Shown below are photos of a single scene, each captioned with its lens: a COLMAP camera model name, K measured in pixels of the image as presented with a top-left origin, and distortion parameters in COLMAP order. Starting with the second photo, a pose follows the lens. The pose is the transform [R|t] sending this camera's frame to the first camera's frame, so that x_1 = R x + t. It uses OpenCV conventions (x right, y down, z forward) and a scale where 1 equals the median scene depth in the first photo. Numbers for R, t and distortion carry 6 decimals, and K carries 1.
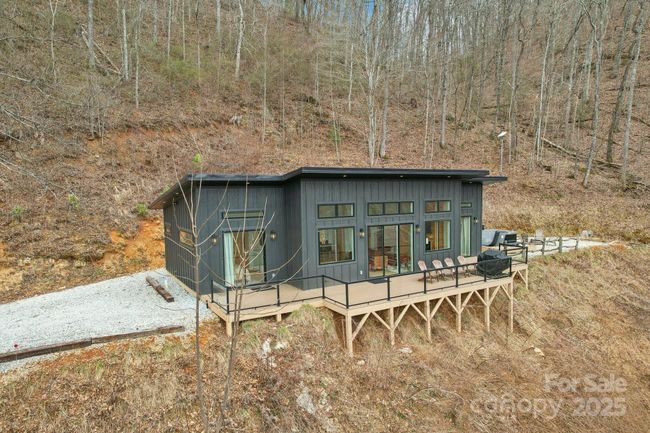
lens RADIAL K [[414.2, 0, 323.9], [0, 414.2, 214.5], [0, 0, 1]] dist [-0.037680, -0.000120]
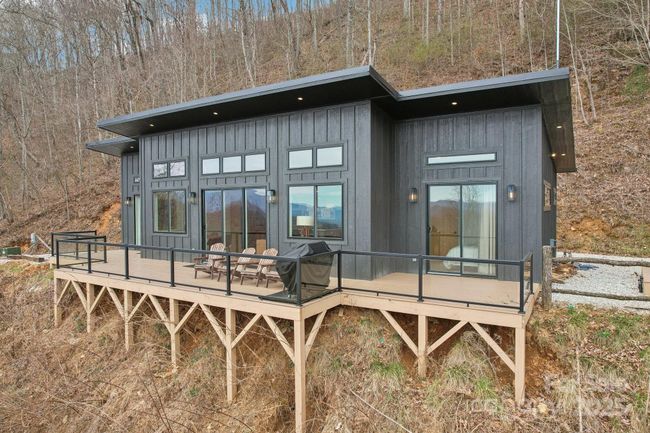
lens RADIAL K [[414.2, 0, 323.3], [0, 414.2, 216.9], [0, 0, 1]] dist [-0.037680, -0.000120]
pose [[0.438513, 0.023761, -0.898411, 0.862631], [-0.061696, 0.998088, -0.003717, 0.066454], [0.896605, 0.057058, 0.439140, 0.866045]]
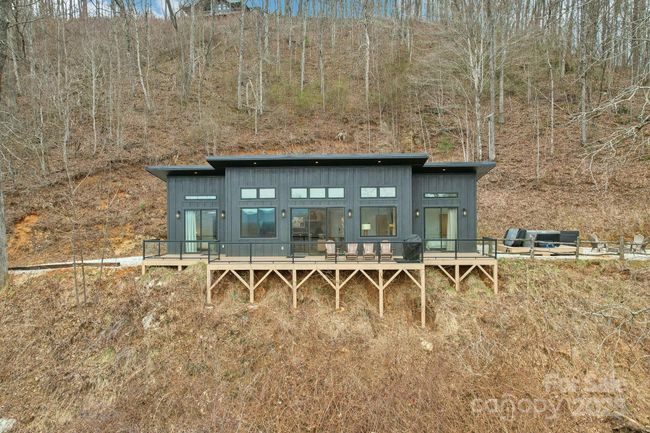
lens RADIAL K [[414.2, 0, 328.0], [0, 414.2, 215.8], [0, 0, 1]] dist [-0.037680, -0.000120]
pose [[0.830047, -0.000878, -0.557693, 0.821892], [-0.034544, 0.997998, -0.052985, 0.106120], [0.556623, 0.063244, 0.828355, 0.118775]]
